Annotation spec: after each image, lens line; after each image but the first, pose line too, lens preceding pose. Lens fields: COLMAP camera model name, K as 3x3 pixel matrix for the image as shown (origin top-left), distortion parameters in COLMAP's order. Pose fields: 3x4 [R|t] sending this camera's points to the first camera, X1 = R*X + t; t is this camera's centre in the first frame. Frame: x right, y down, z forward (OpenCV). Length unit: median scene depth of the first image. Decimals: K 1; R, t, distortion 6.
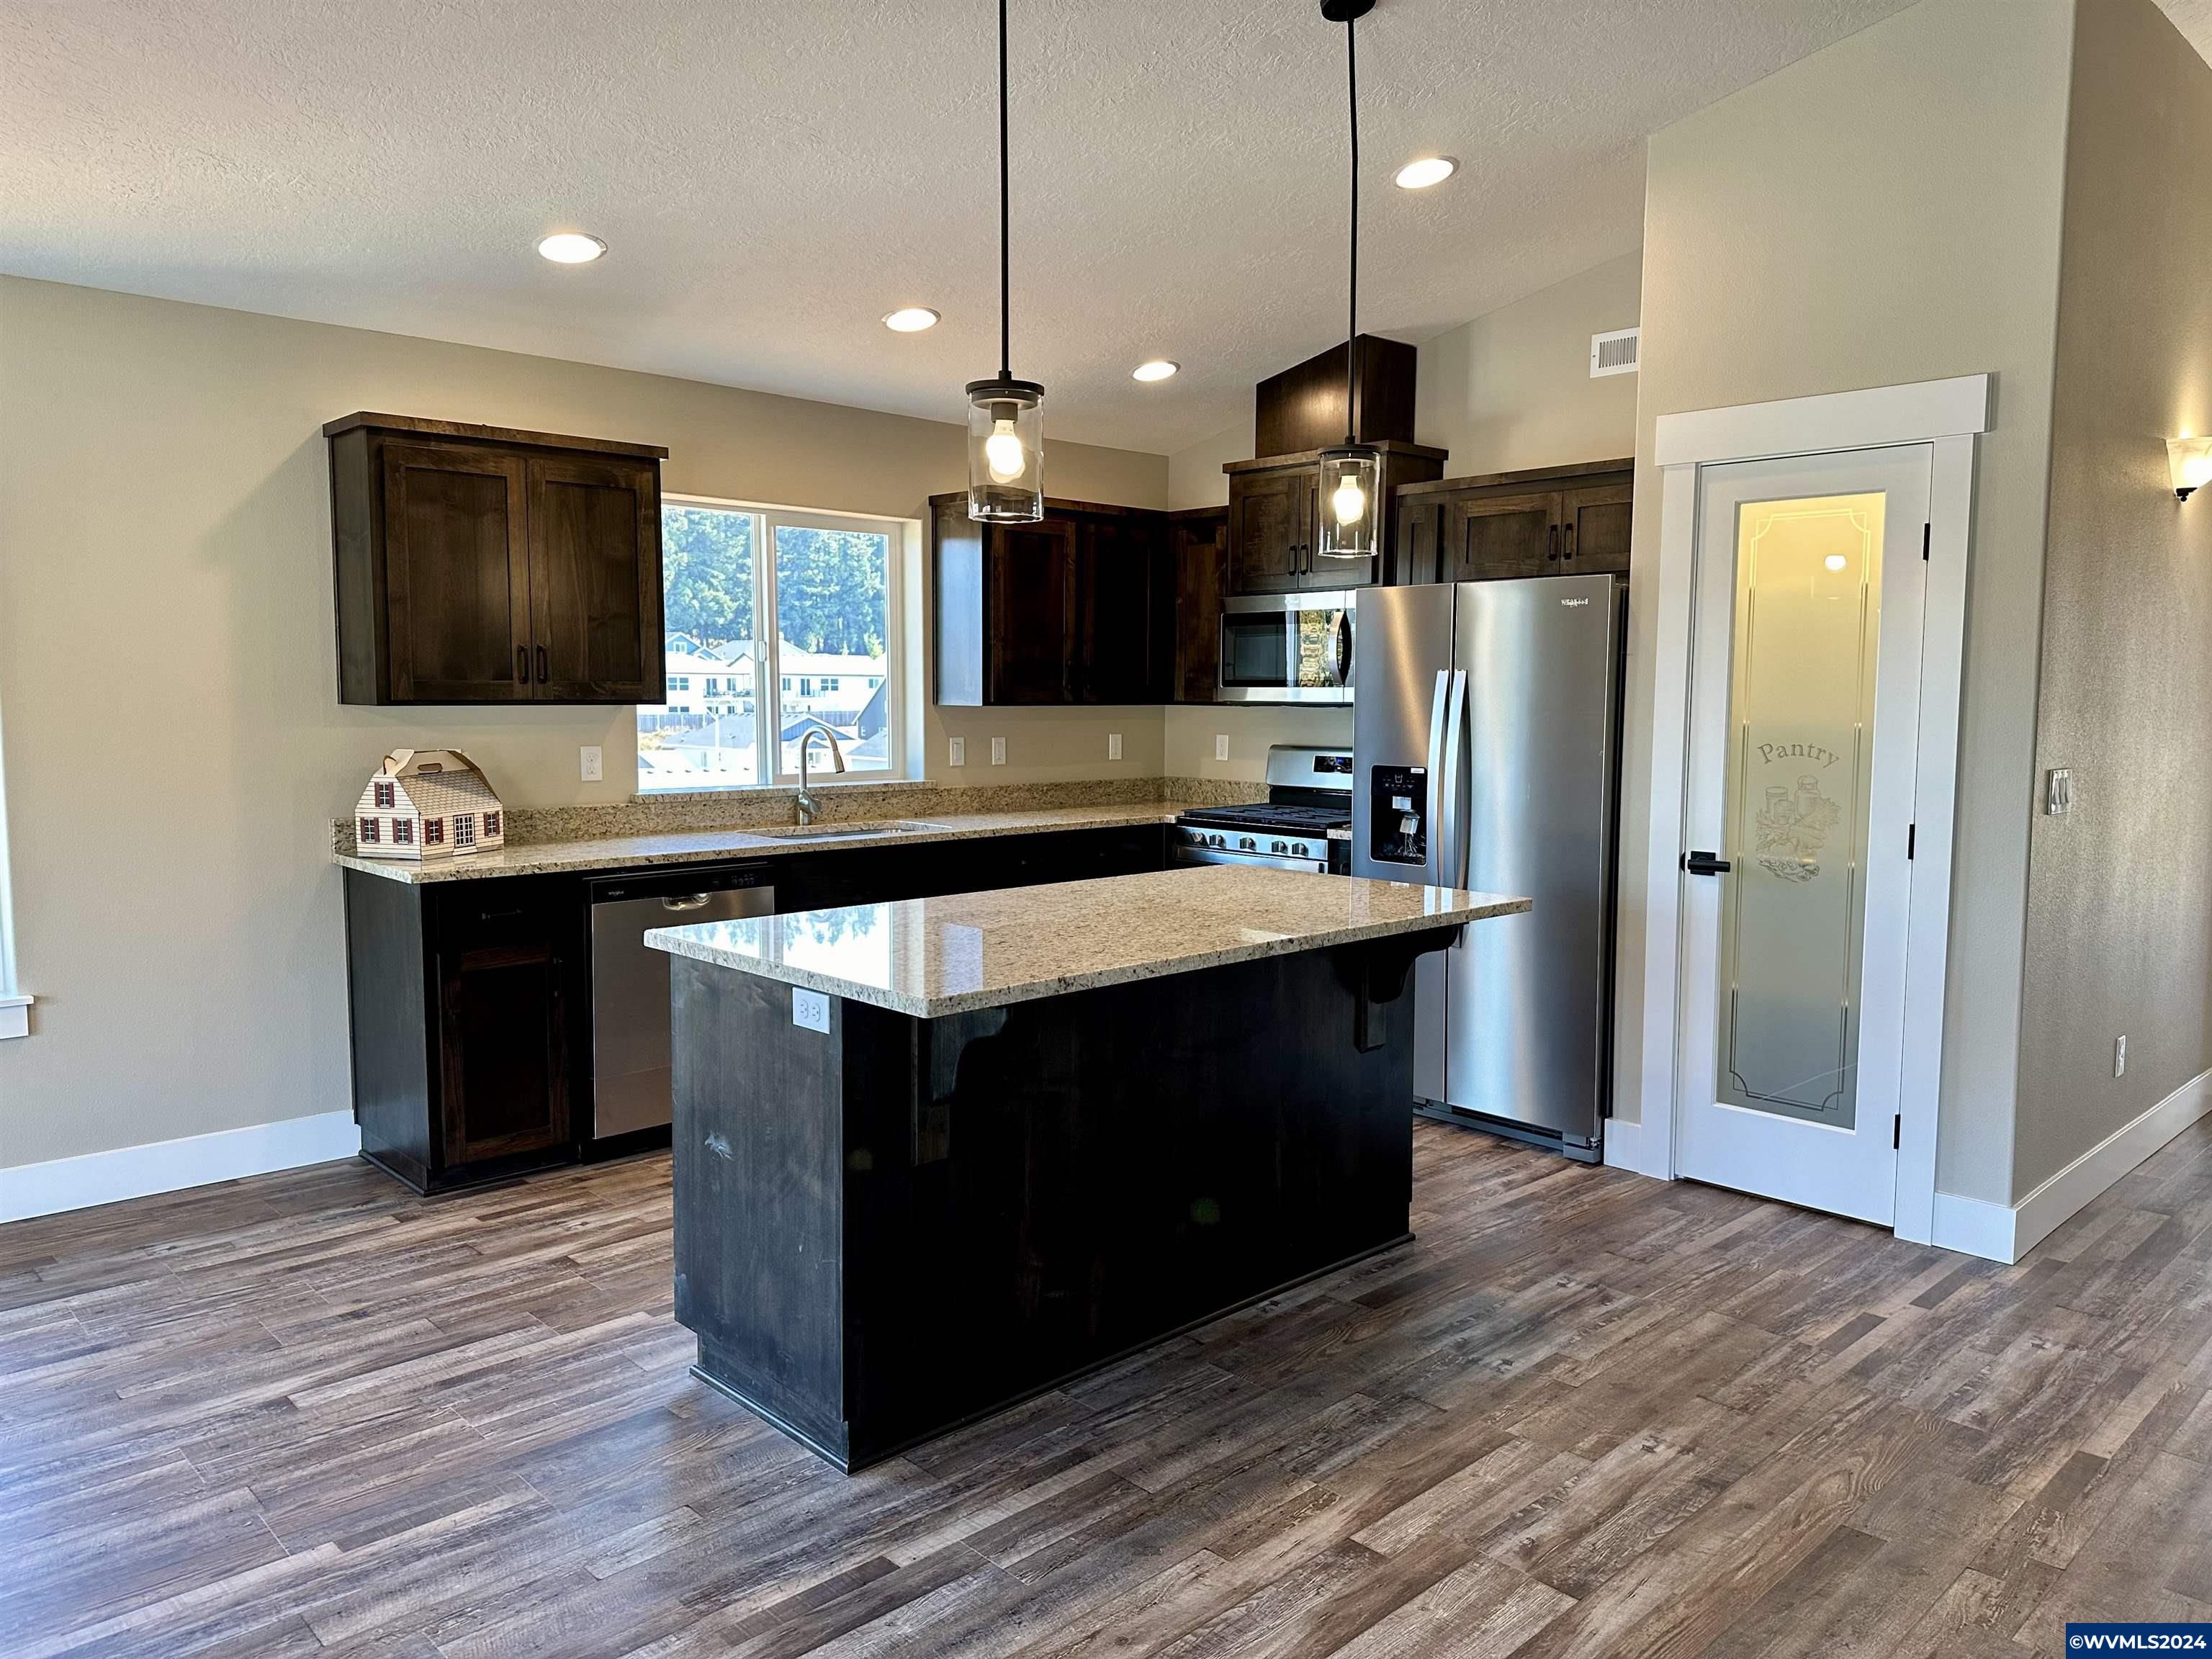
lens RADIAL K [[1530.8, 0, 1106.9], [0, 1530.8, 868.4], [0, 0, 1]] dist [0.053586, -0.097772]
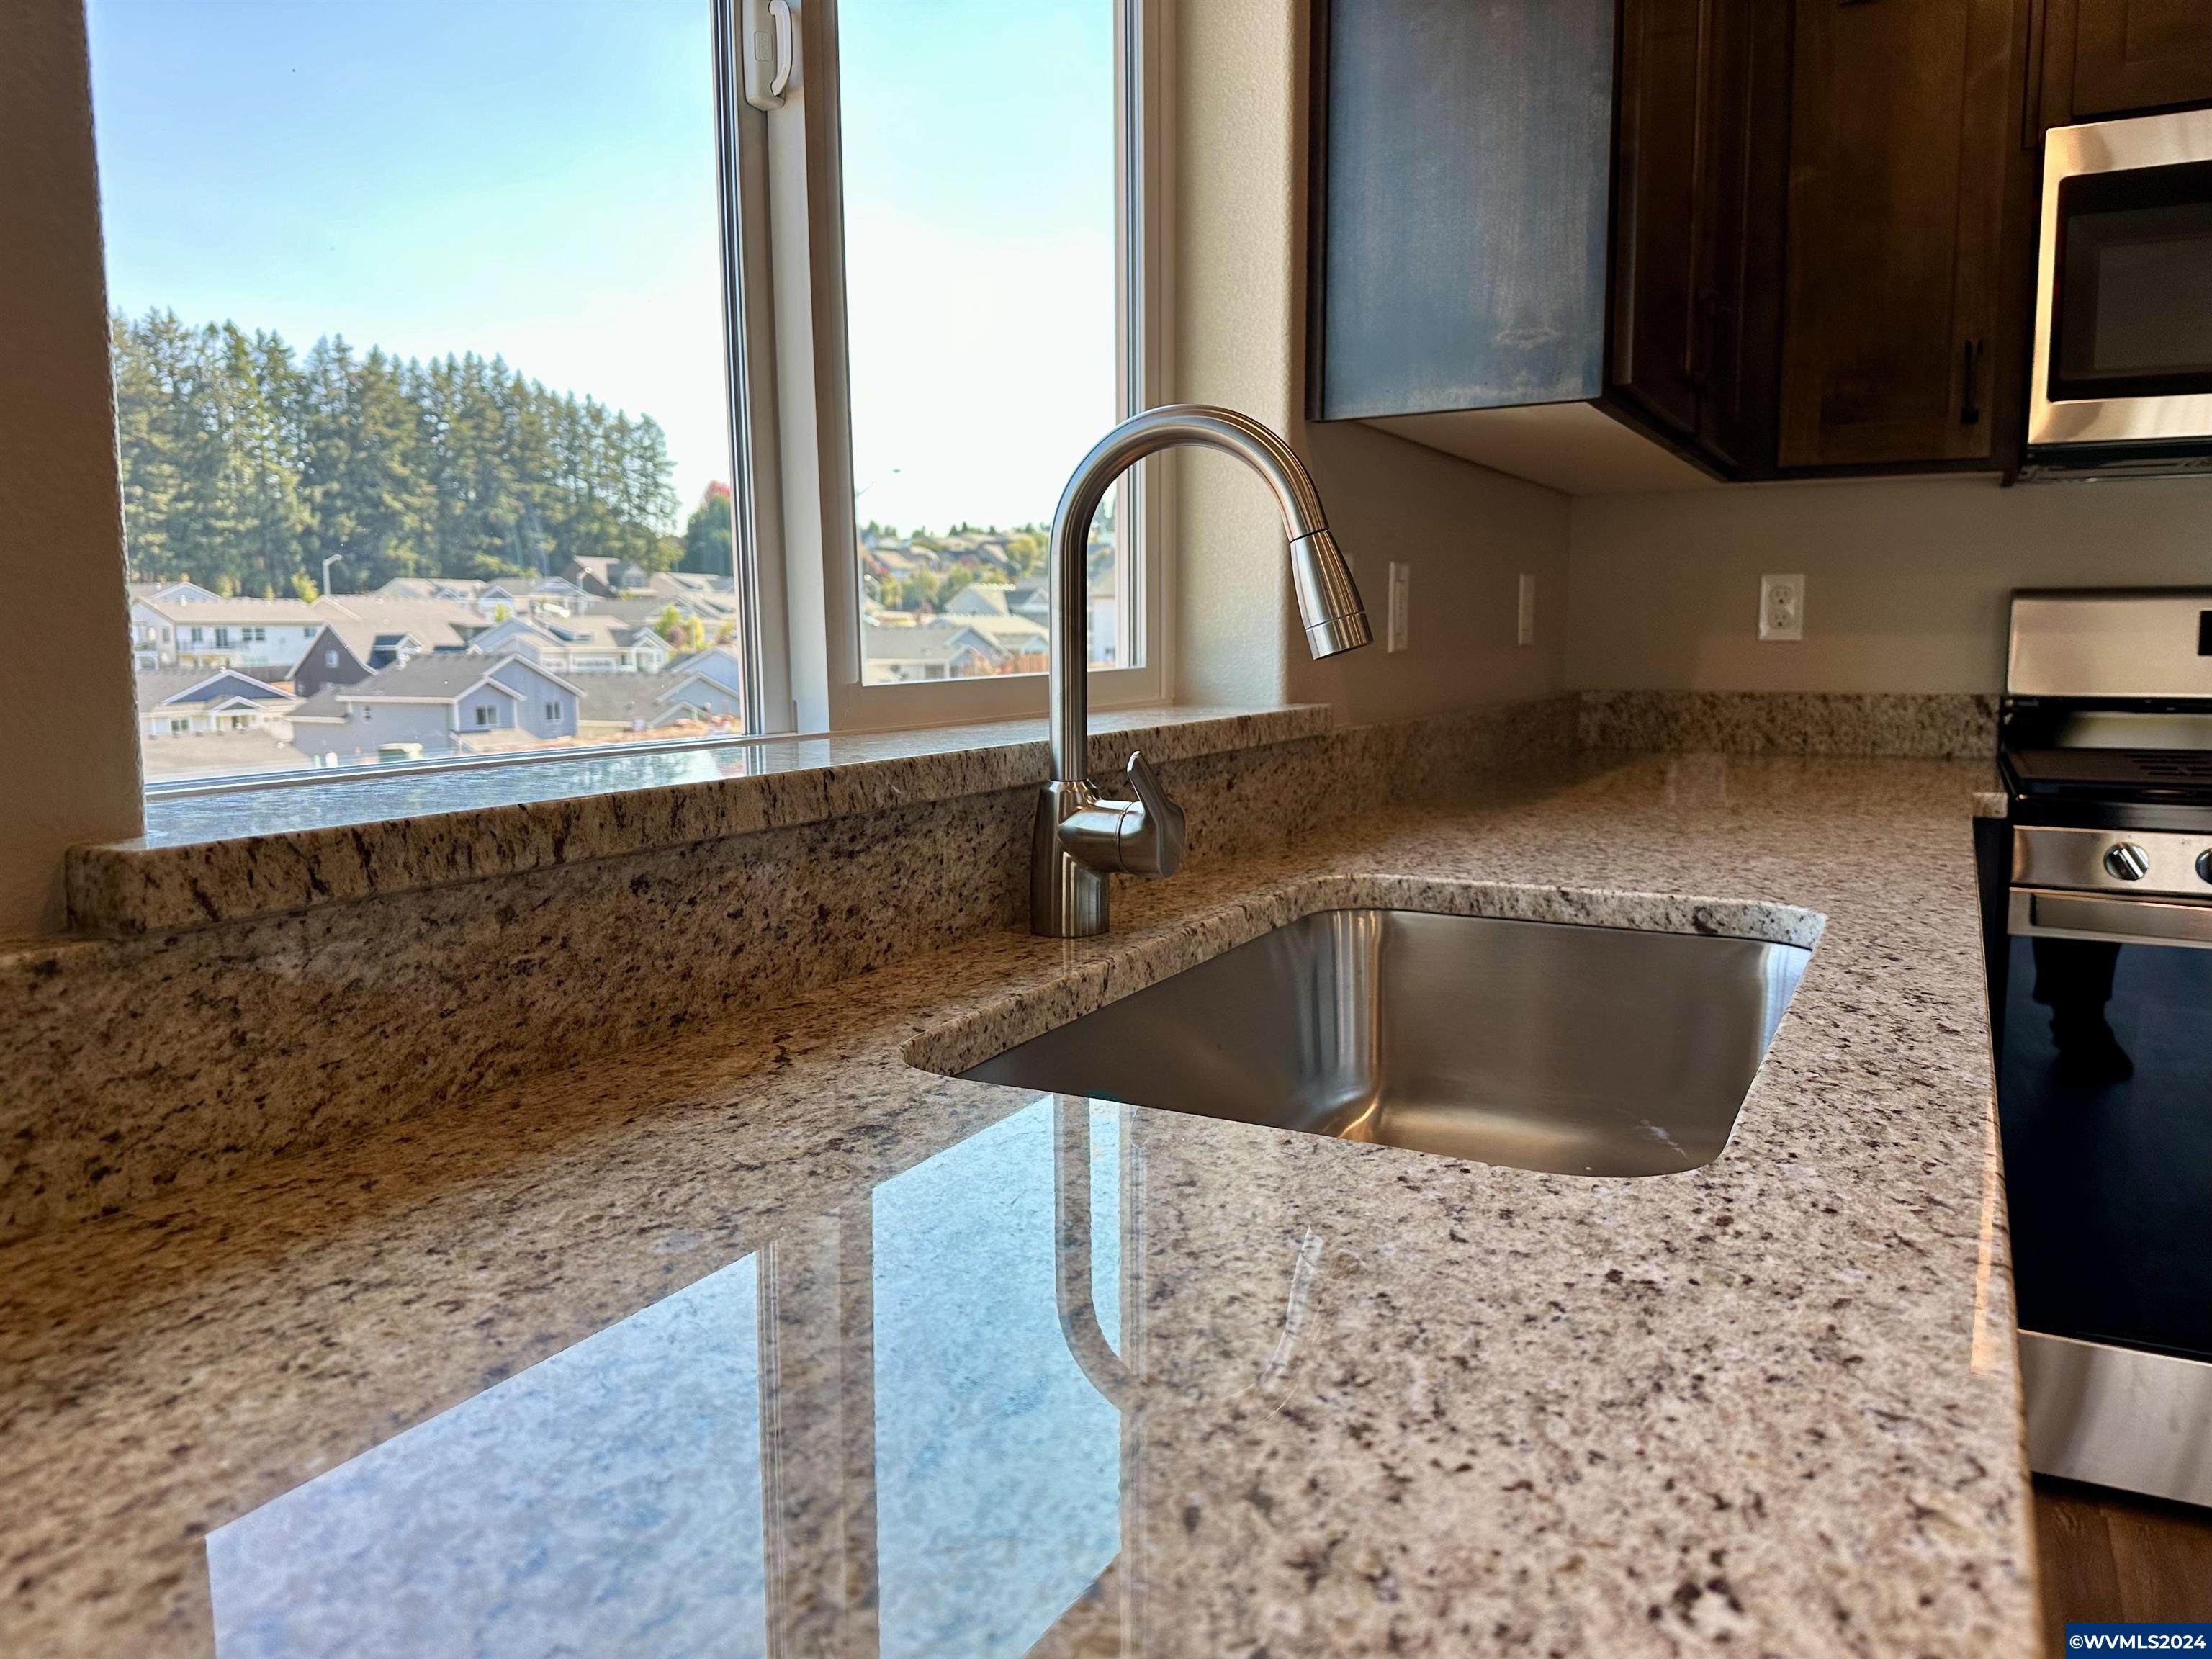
lens RADIAL K [[1530.8, 0, 1106.9], [0, 1530.8, 868.4], [0, 0, 1]] dist [0.053586, -0.097772]
pose [[0.946905, -0.058303, 0.316183, -0.237311], [0.047850, 0.998024, 0.040731, -0.042236], [-0.317933, -0.023439, 0.947823, 0.753275]]
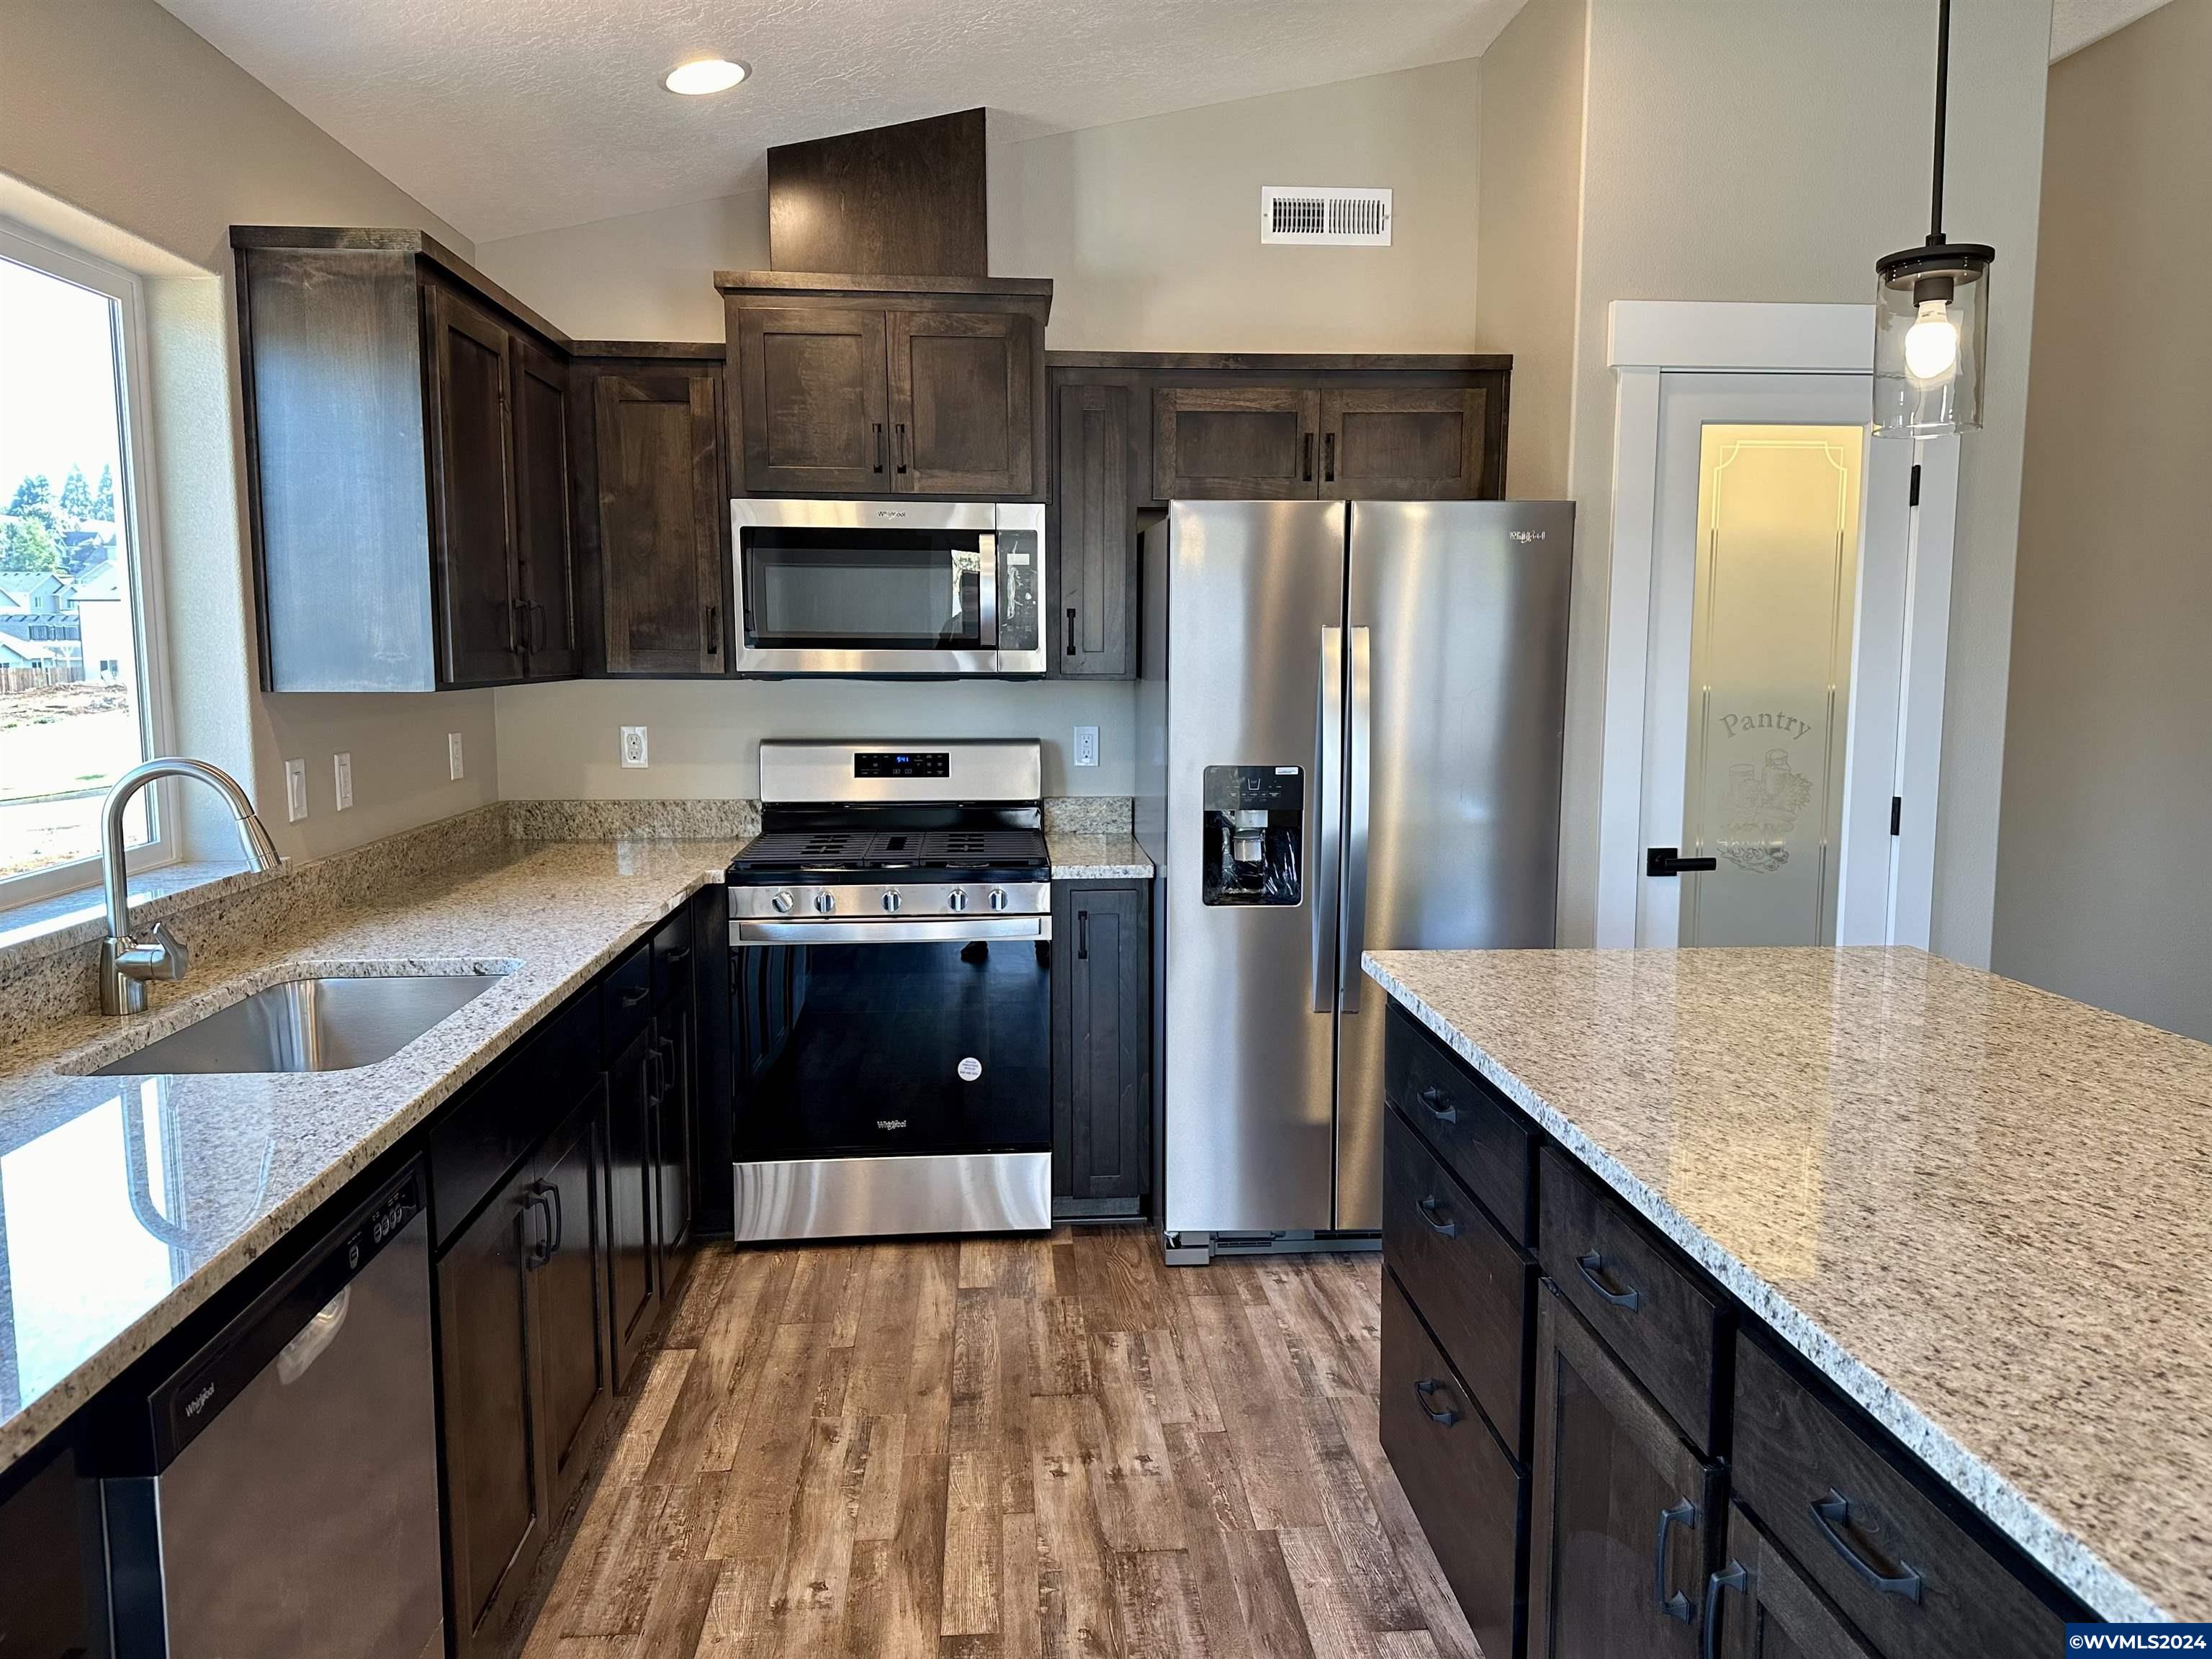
lens RADIAL K [[1545.5, 0, 1111.9], [0, 1545.5, 818.1], [0, 0, 1]] dist [0.053132, -0.058915]
pose [[0.623149, -0.093715, 0.776469, -0.319324], [0.094115, 0.994566, 0.044507, -0.066852], [-0.776420, 0.045343, 0.628582, 0.518154]]
